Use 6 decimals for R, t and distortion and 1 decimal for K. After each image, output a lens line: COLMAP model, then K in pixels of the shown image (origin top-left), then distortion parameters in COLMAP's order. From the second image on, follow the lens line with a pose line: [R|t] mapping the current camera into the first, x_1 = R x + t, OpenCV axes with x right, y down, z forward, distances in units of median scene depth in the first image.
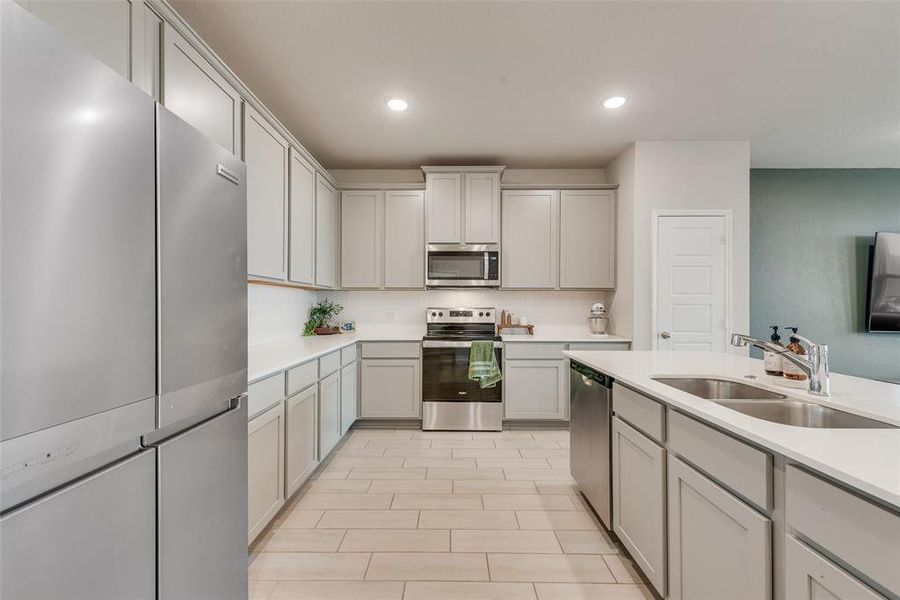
lens RADIAL K [[354.9, 0, 454.0], [0, 354.9, 304.8], [0, 0, 1]] dist [0.003300, -0.000020]
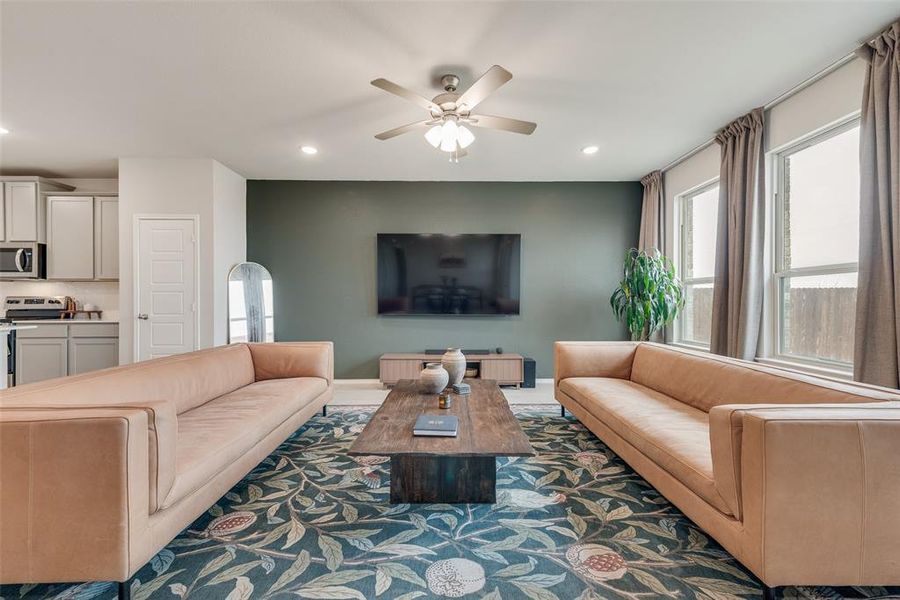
lens RADIAL K [[354.9, 0, 466.2], [0, 354.9, 302.4], [0, 0, 1]] dist [0.003300, -0.000020]
pose [[0.999636, -0.001240, 0.026958, 1.504747], [0.001163, 0.999995, 0.002879, 0.029269], [-0.026962, -0.002847, 0.999632, -0.227510]]
